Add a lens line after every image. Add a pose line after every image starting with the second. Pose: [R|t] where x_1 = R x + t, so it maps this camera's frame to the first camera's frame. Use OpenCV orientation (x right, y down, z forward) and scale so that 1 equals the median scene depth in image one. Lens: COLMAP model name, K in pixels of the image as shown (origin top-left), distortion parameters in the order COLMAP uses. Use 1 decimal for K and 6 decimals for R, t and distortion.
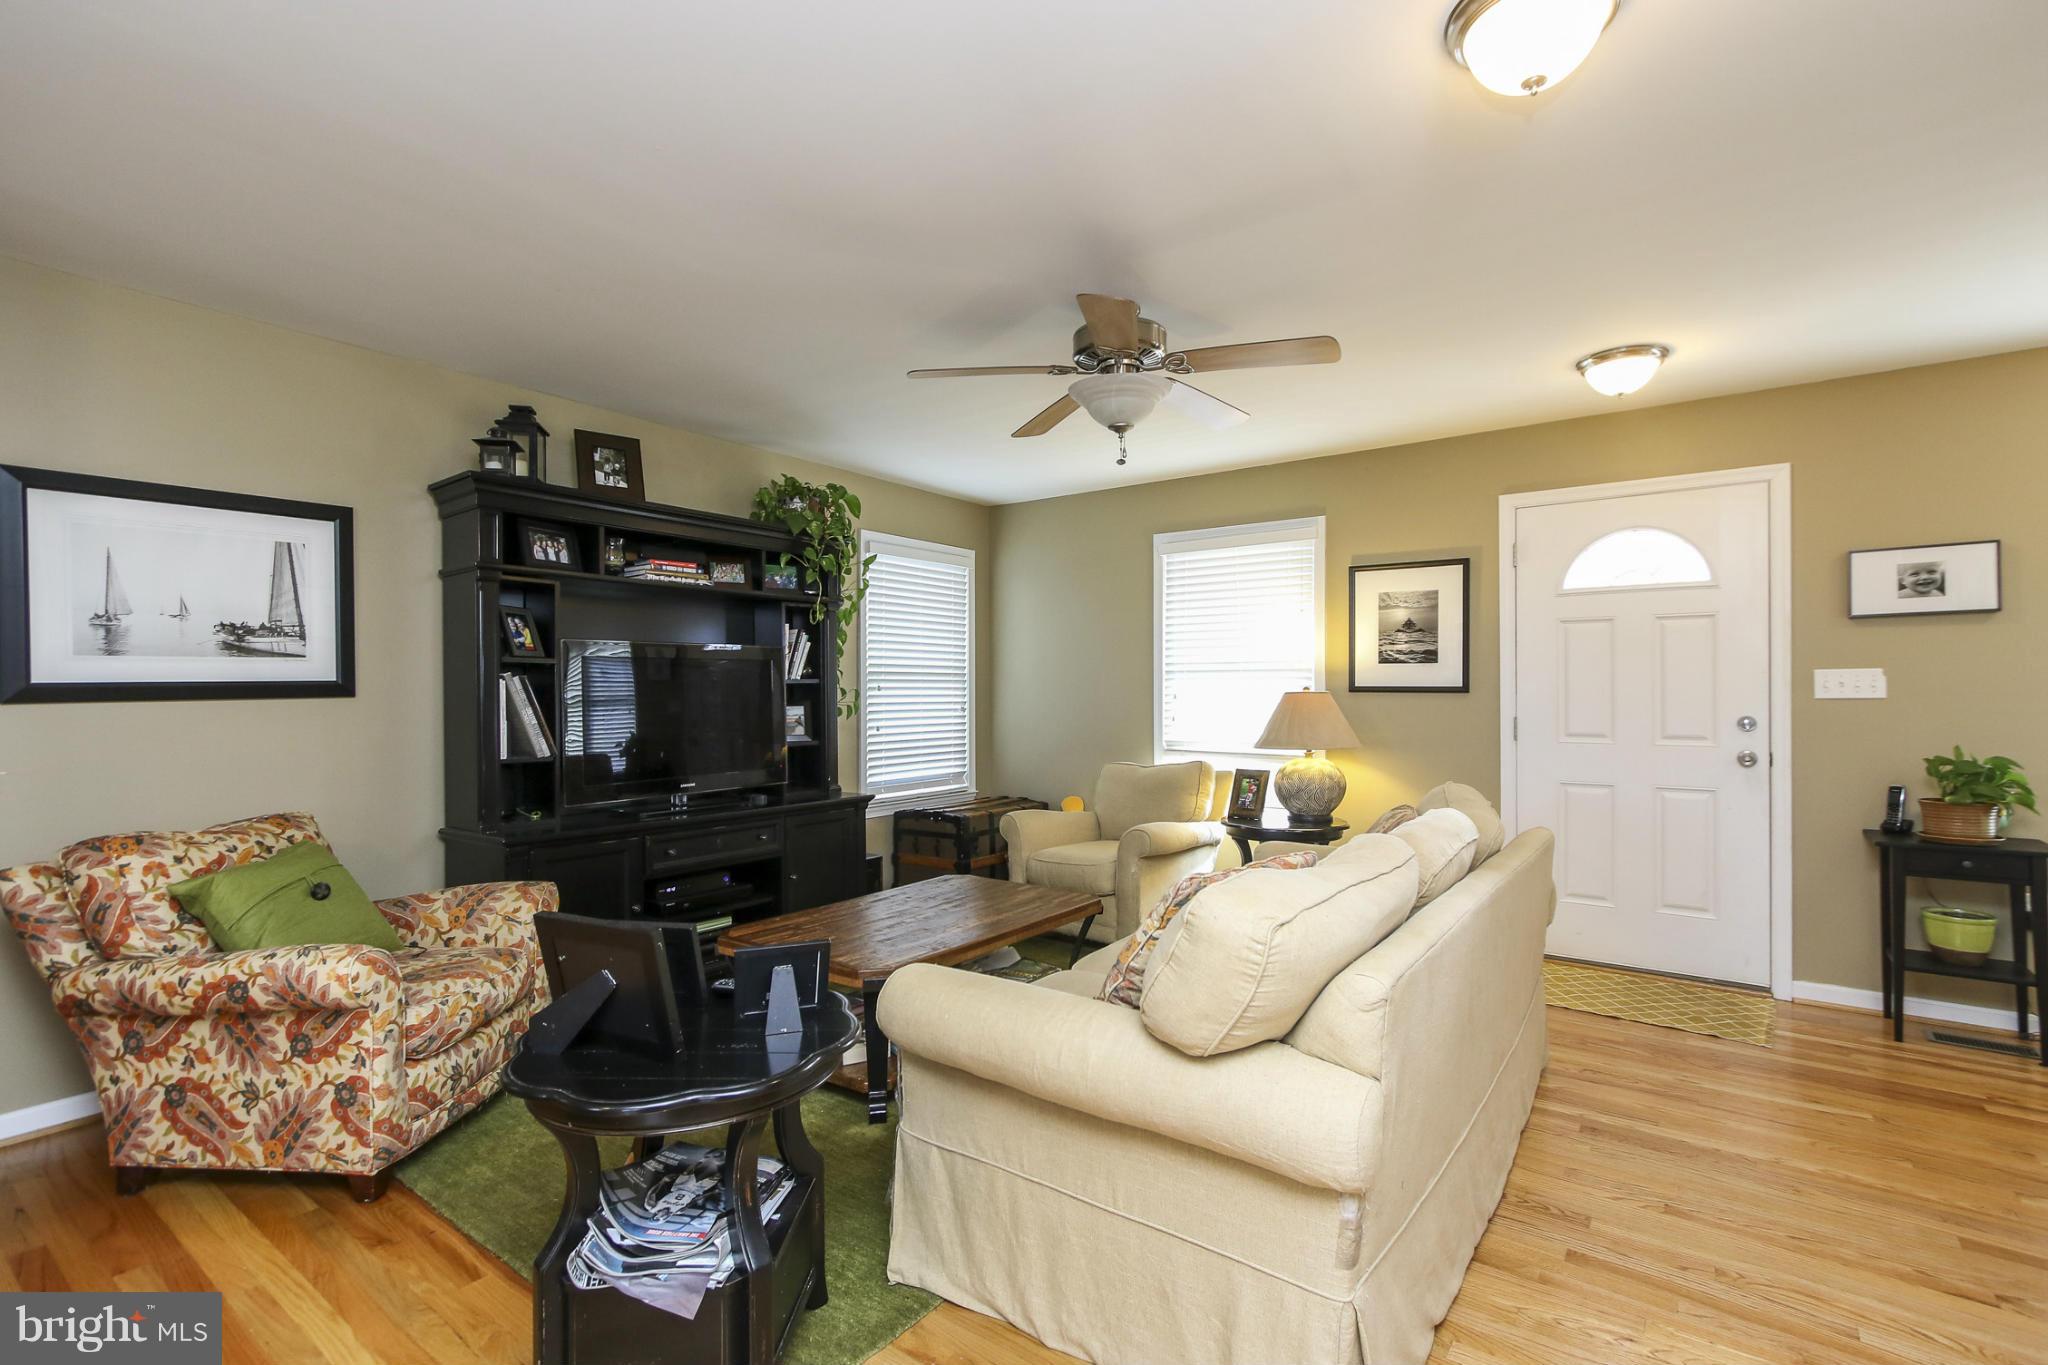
lens RADIAL K [[940.3, 0, 1027.1], [0, 940.3, 684.9], [0, 0, 1]] dist [-0.000379, 0.000060]
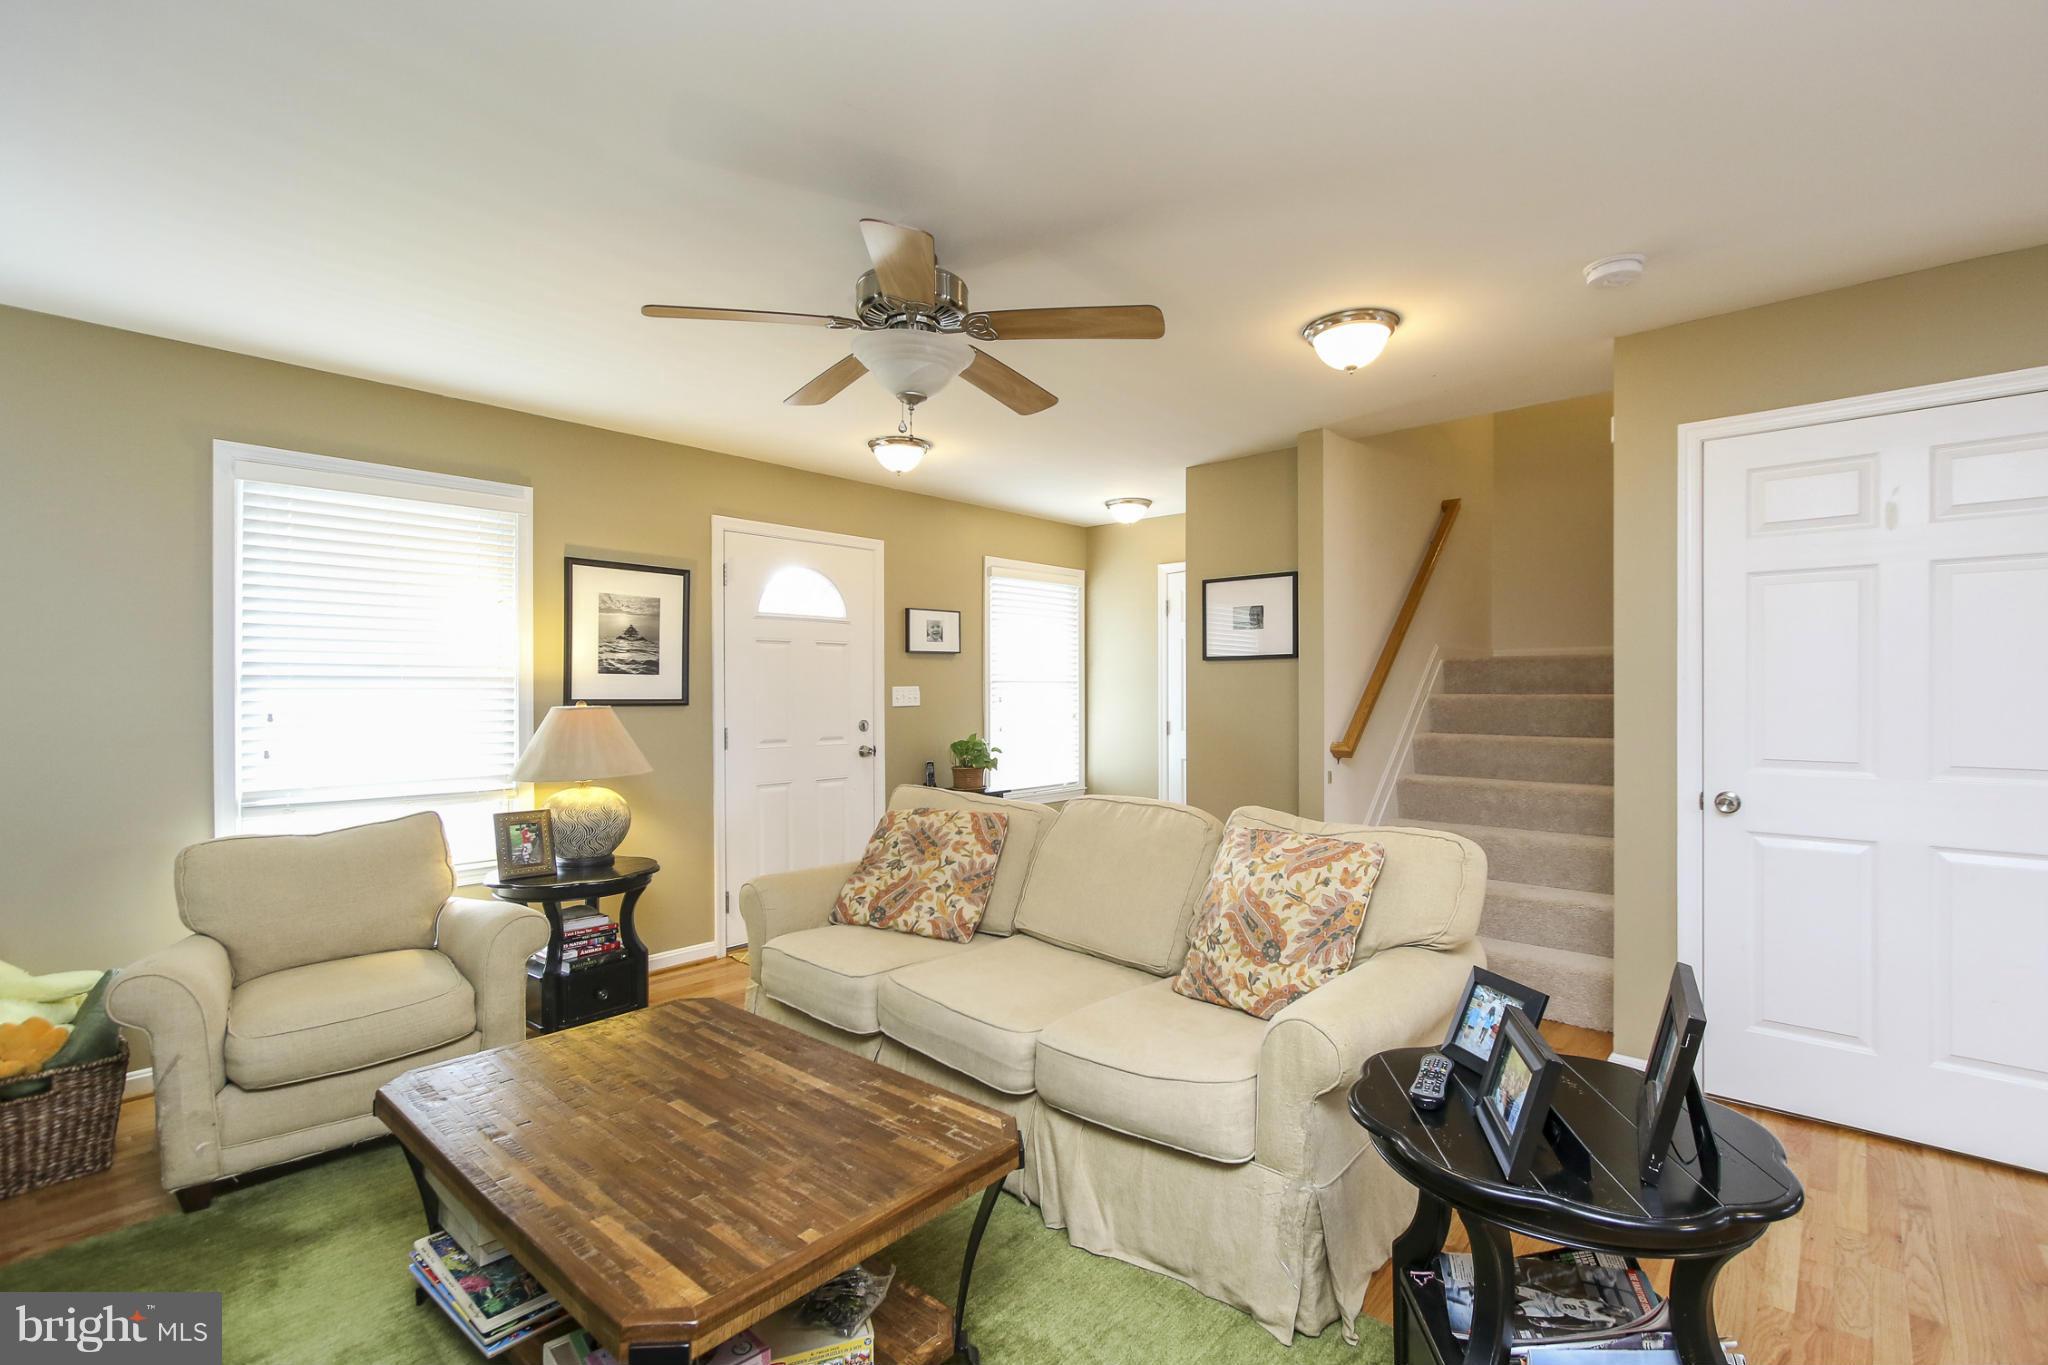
lens RADIAL K [[940.3, 0, 1028.1], [0, 940.3, 686.8], [0, 0, 1]] dist [-0.000379, 0.000060]
pose [[0.091313, 0.003524, 0.995816, -0.477527], [-0.004982, 0.999983, -0.003082, -0.009787], [-0.995810, -0.004679, 0.091329, 0.536536]]
